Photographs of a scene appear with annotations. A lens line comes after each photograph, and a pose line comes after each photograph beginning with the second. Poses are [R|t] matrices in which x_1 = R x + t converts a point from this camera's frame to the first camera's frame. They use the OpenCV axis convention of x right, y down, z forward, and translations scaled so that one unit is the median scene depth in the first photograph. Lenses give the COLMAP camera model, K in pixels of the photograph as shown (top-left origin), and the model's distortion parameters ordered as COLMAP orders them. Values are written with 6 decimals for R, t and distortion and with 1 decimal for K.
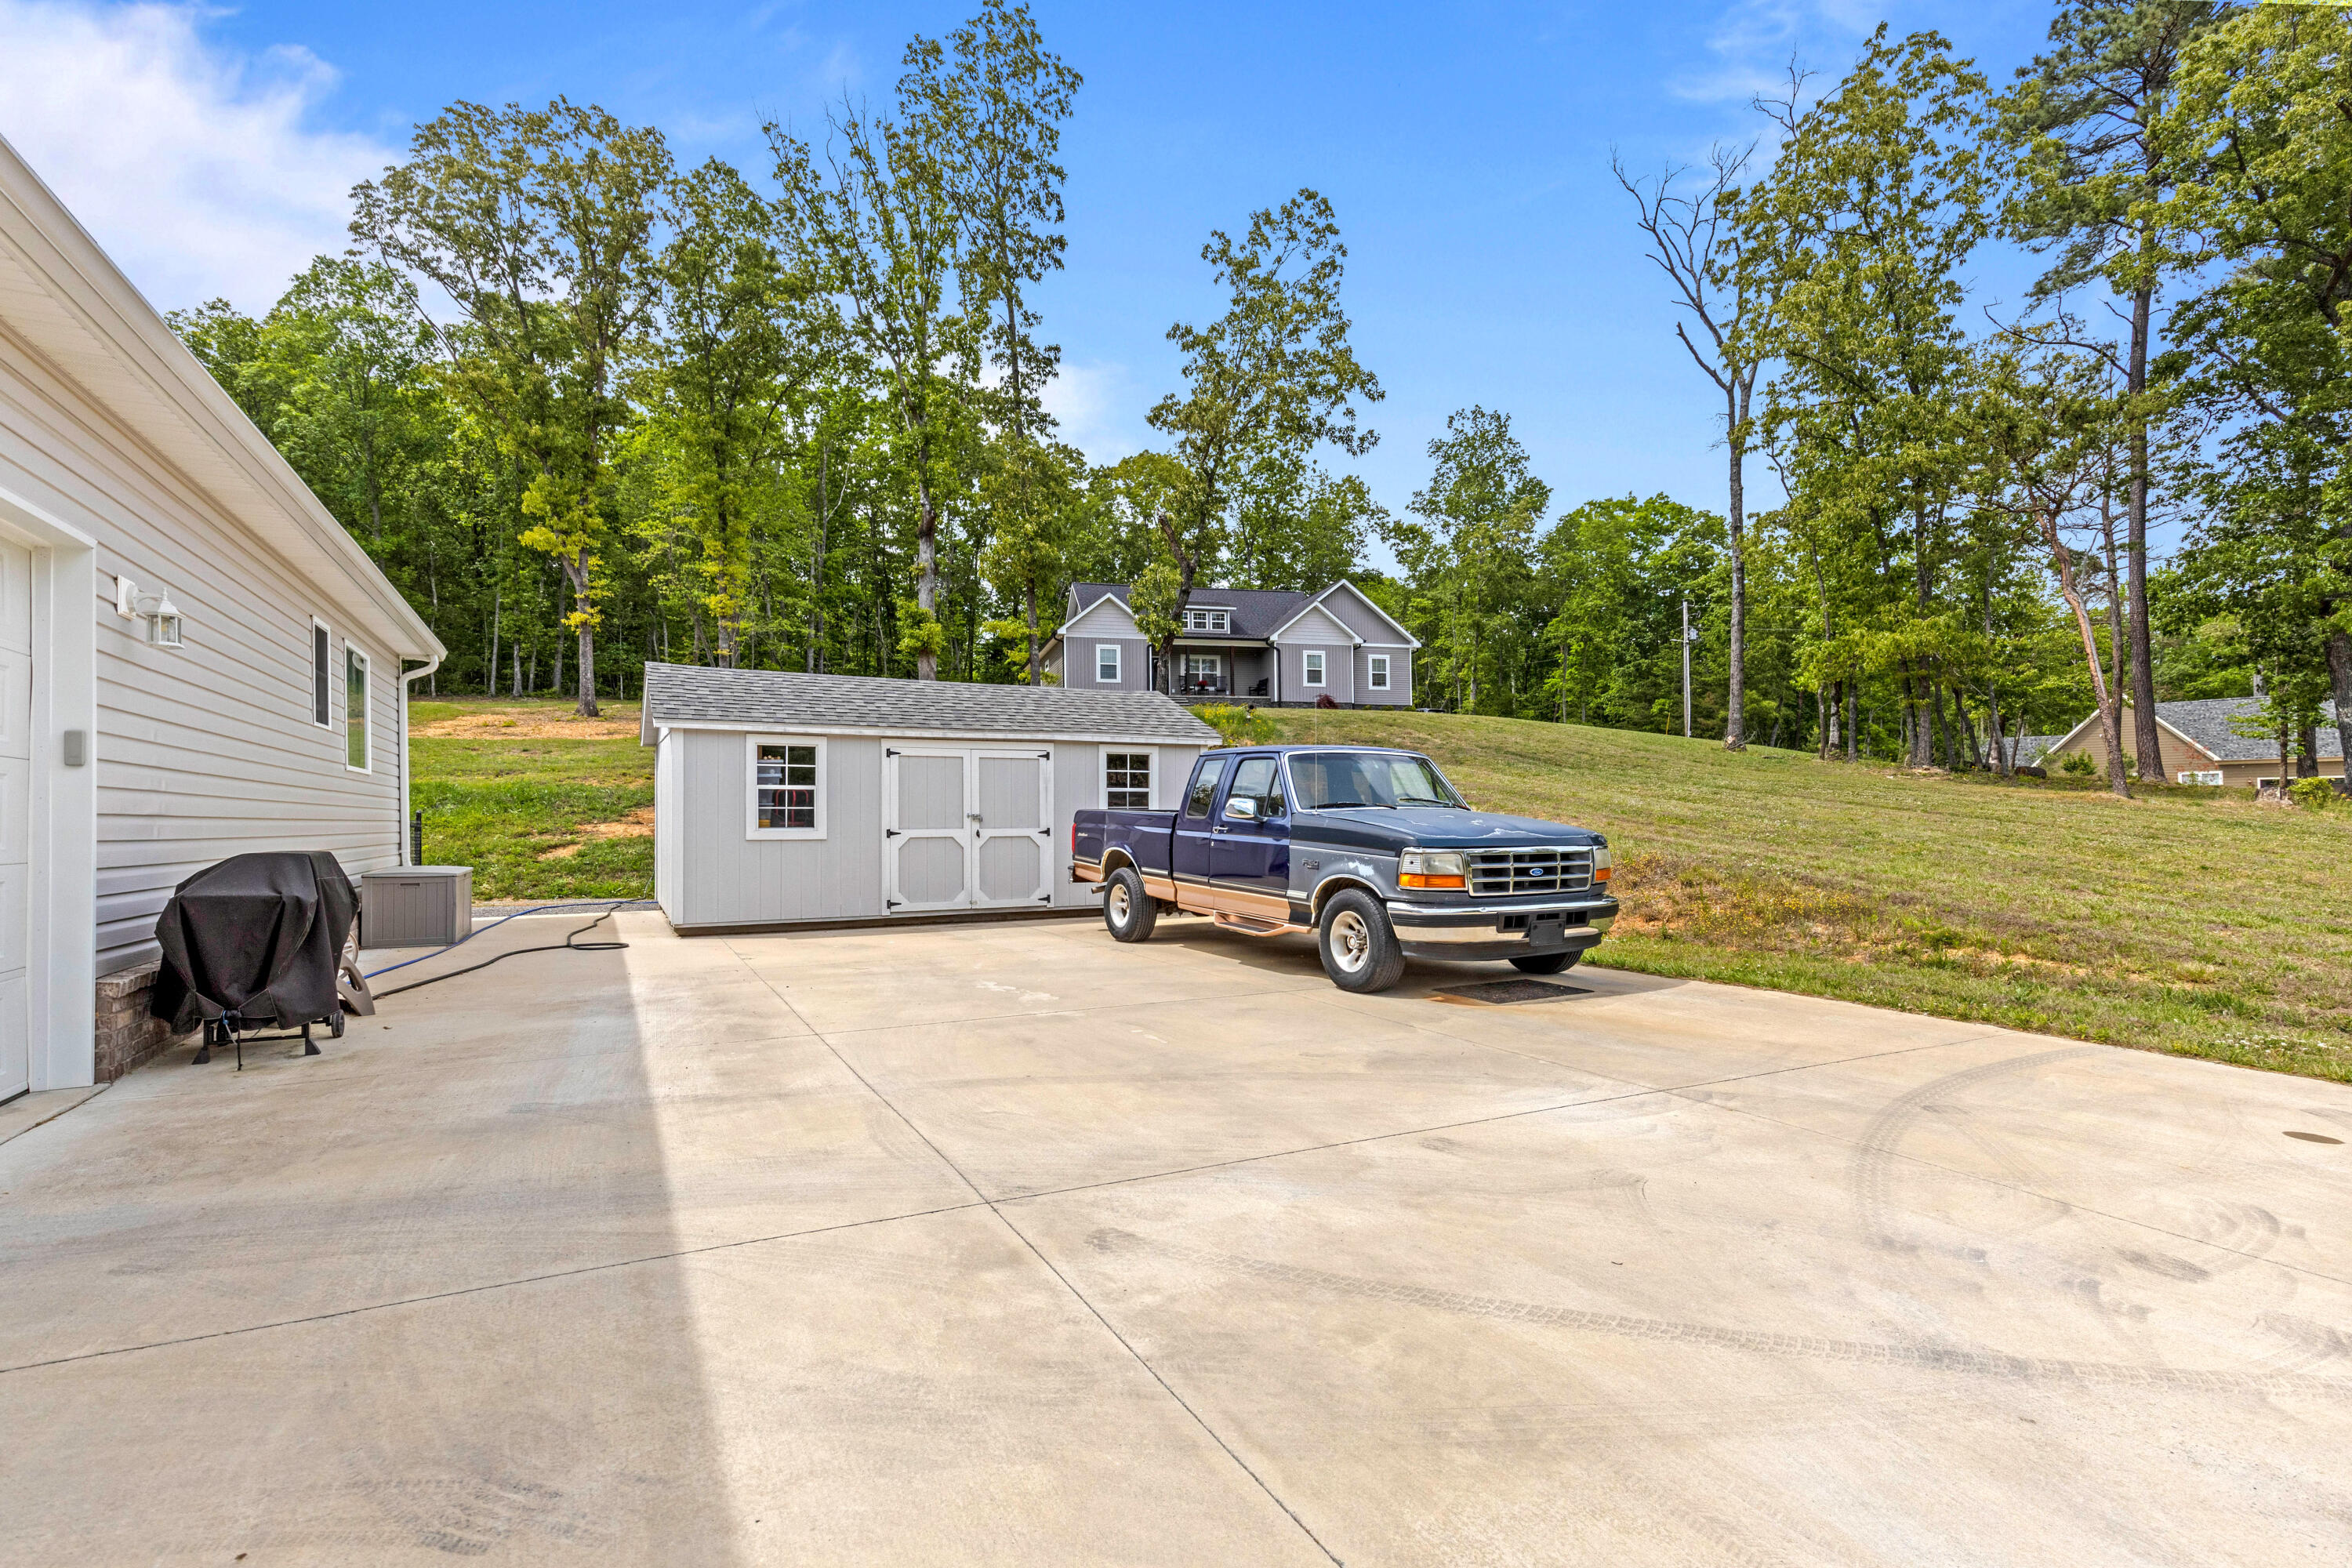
lens RADIAL K [[1084.9, 0, 1196.0], [0, 1084.9, 814.5], [0, 0, 1]] dist [0.010462, 0.000386]
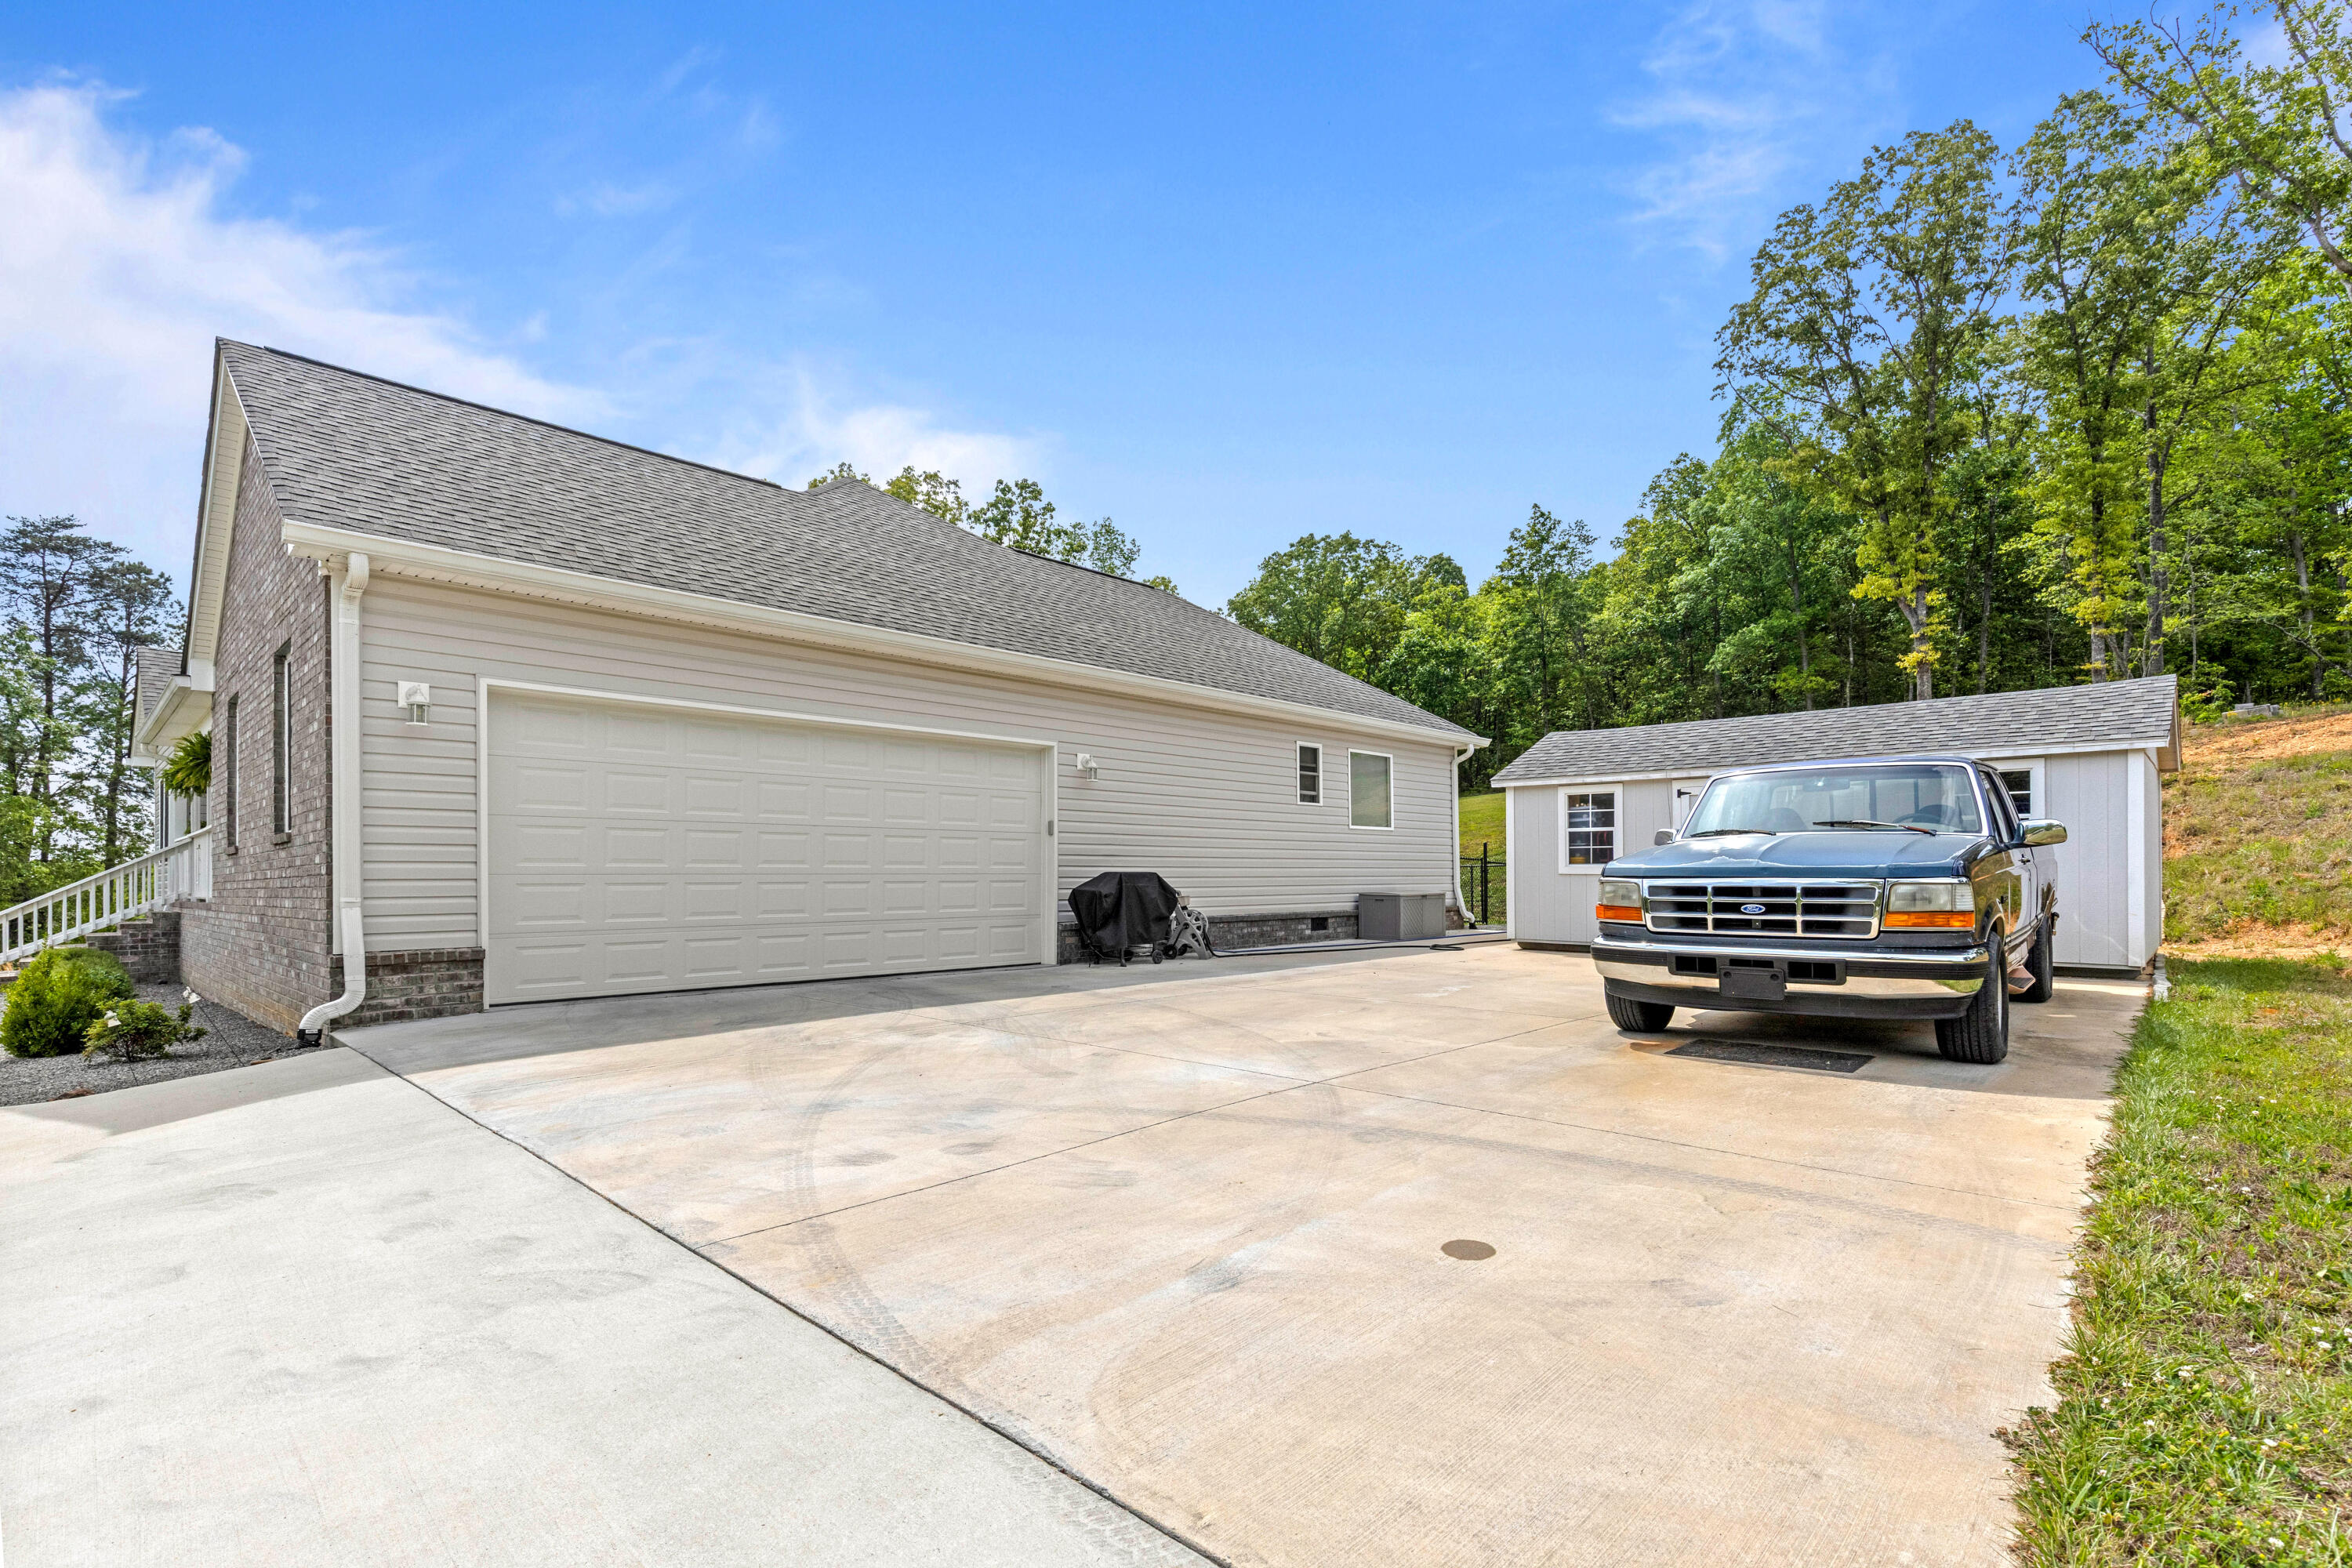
lens RADIAL K [[1084.9, 0, 1175.4], [0, 1084.9, 868.2], [0, 0, 1]] dist [0.010462, 0.000386]
pose [[0.312572, 0.000874, -0.949894, 0.601152], [0.005653, 0.999980, 0.002780, 0.011119], [0.949877, -0.006239, 0.312561, 0.210948]]
